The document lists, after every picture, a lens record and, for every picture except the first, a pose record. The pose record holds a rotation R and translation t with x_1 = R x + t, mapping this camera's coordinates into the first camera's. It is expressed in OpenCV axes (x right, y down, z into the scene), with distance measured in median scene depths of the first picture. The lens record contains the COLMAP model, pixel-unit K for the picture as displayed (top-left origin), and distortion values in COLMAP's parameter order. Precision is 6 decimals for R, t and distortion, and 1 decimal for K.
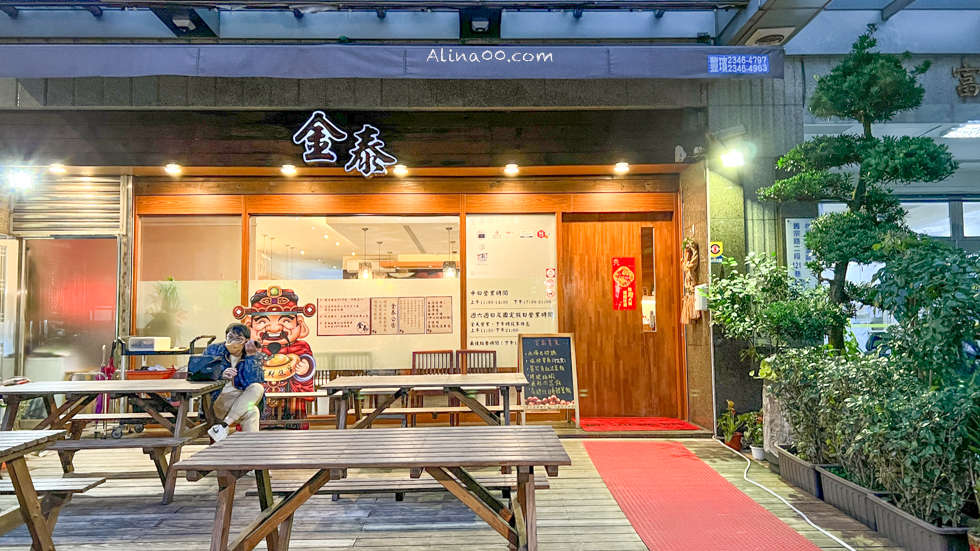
lens RADIAL K [[841.4, 0, 490.0], [0, 841.4, 275.5], [0, 0, 1]] dist [0.058435, -0.004144]
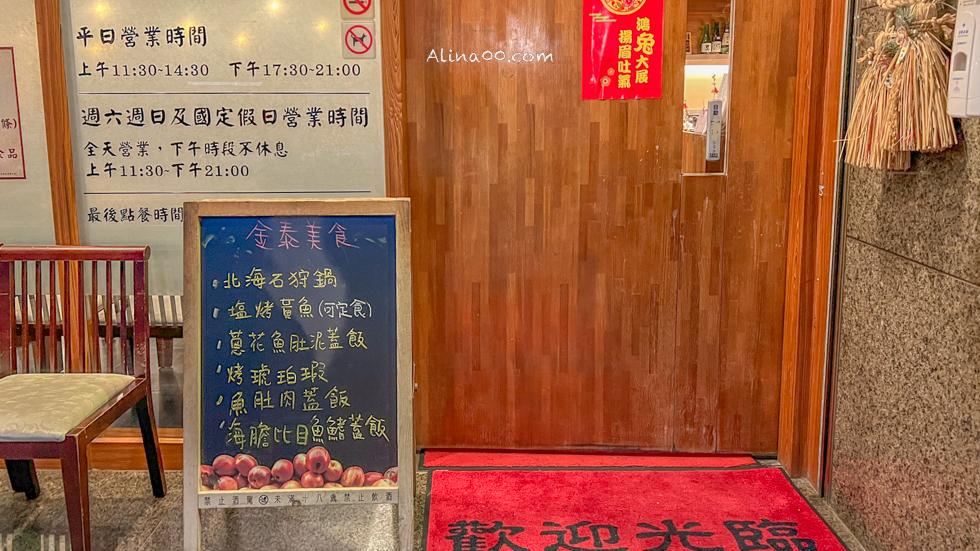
lens RADIAL K [[841.4, 0, 490.0], [0, 841.4, 275.5], [0, 0, 1]] dist [0.058435, -0.004144]
pose [[0.999645, 0.007470, -0.025558, 0.123850], [-0.000172, 0.961635, 0.274331, 0.019613], [0.026627, -0.274229, 0.961296, 0.711121]]
